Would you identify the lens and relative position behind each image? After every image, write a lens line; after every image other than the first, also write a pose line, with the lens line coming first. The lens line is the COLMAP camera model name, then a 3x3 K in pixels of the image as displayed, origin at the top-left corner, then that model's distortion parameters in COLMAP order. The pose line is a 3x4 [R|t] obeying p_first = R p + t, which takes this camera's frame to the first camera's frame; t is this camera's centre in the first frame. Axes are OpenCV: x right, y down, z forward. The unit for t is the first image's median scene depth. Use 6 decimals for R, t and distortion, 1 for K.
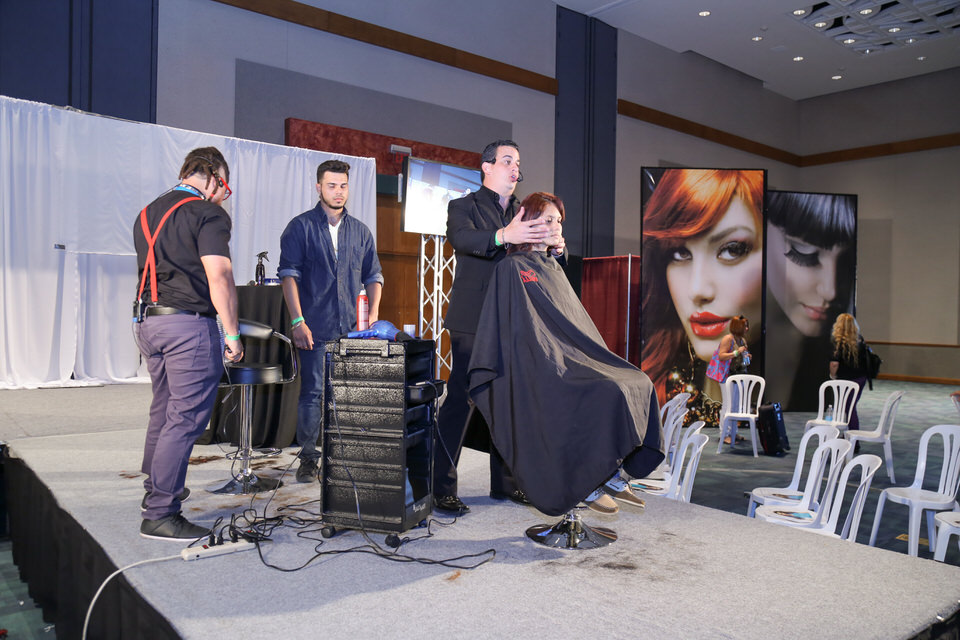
lens RADIAL K [[744.4, 0, 485.8], [0, 744.4, 322.1], [0, 0, 1]] dist [-0.090444, 0.077773]
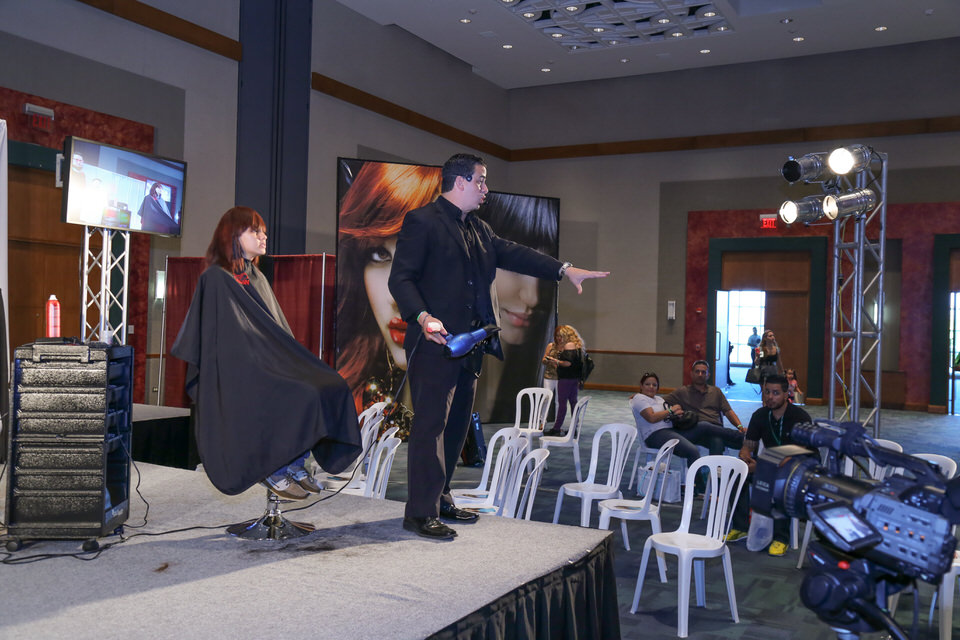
lens RADIAL K [[903.8, 0, 480.0], [0, 903.8, 320.0], [0, 0, 1]] dist [-0.002054, 0.089796]
pose [[0.933967, 0.008681, 0.357255, -0.021890], [-0.005705, 0.999940, -0.009385, -0.000606], [-0.357315, 0.006727, 0.933960, -0.099208]]
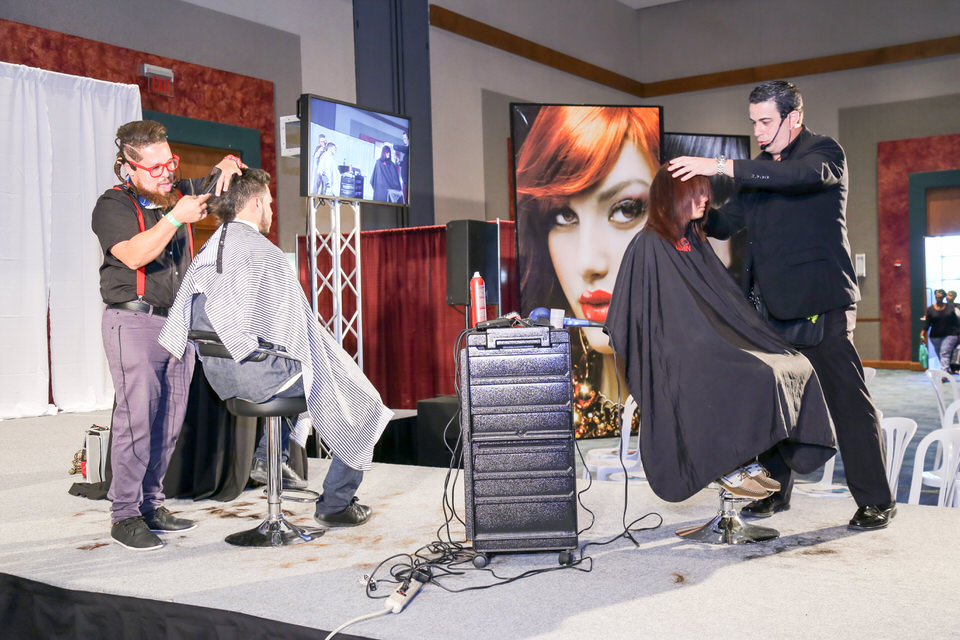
lens RADIAL K [[1084.2, 0, 480.0], [0, 1084.2, 320.0], [0, 0, 1]] dist [0.046126, 0.151809]
pose [[0.950713, -0.052227, 0.305641, -0.173553], [0.051619, 0.998616, 0.010076, -0.000116], [-0.305744, 0.006197, 0.952094, -0.053516]]
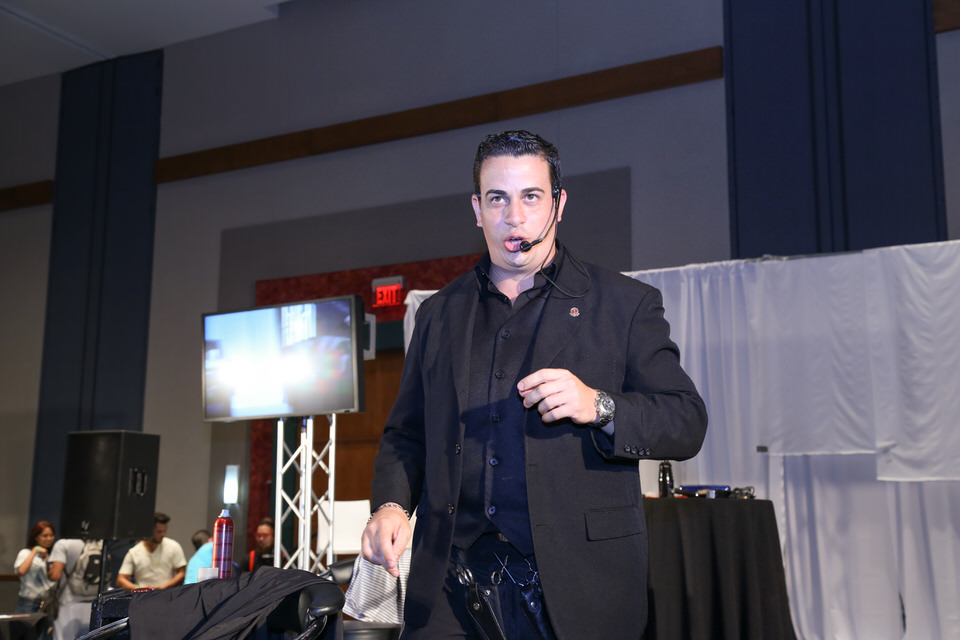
lens RADIAL K [[1098.5, 0, 480.0], [0, 1098.5, 320.0], [0, 0, 1]] dist [0.070866, 0.054366]
pose [[0.366226, -0.184829, -0.911985, 0.254037], [-0.008834, 0.979340, -0.202027, -0.004146], [0.930484, 0.082044, 0.357027, 0.264707]]
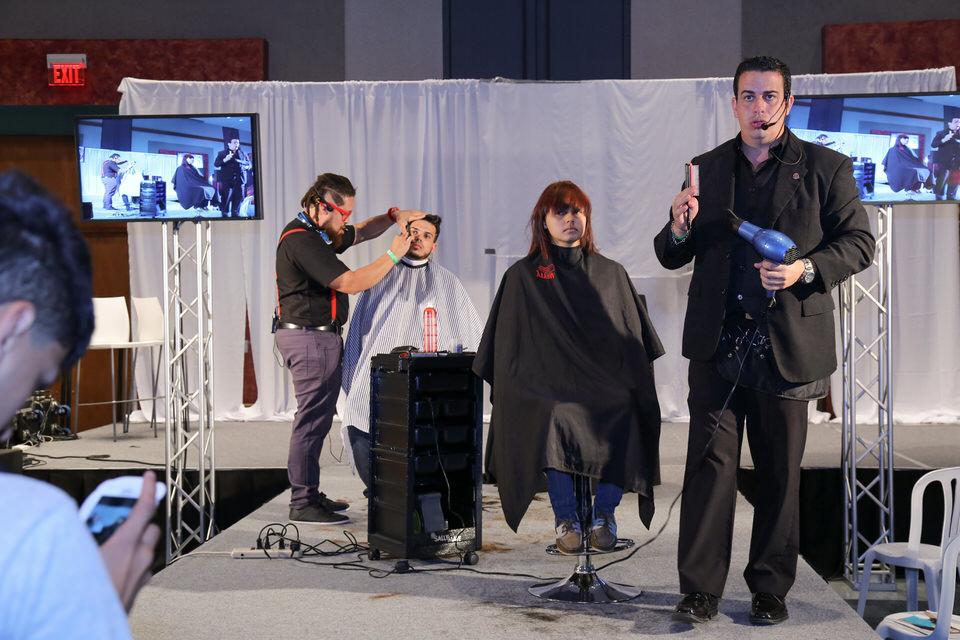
lens RADIAL K [[1276.9, 0, 484.4], [0, 1276.9, 321.0], [0, 0, 1]] dist [0.144840, 0.030514]
pose [[0.721534, -0.022888, -0.692001, 0.314071], [0.010668, 0.999702, -0.021943, 0.005362], [0.692297, 0.008450, 0.721563, -0.034325]]
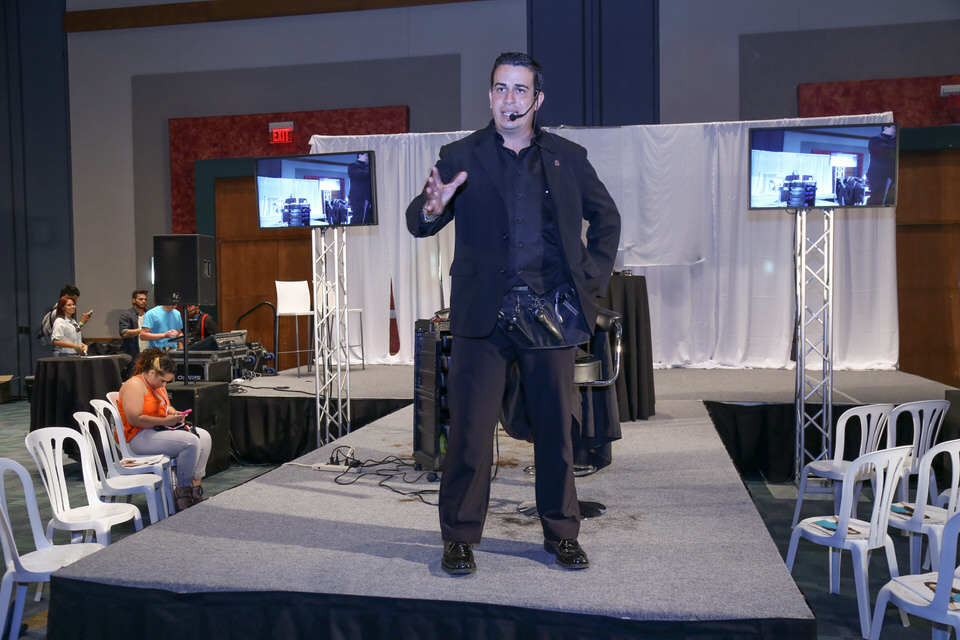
lens RADIAL K [[843.2, 0, 477.9], [0, 843.2, 326.0], [0, 0, 1]] dist [-0.049823, 0.088878]
pose [[0.623082, 0.001699, -0.782155, 0.304154], [0.010048, 0.999898, 0.010177, 0.005891], [0.782092, -0.014200, 0.623001, 0.044321]]
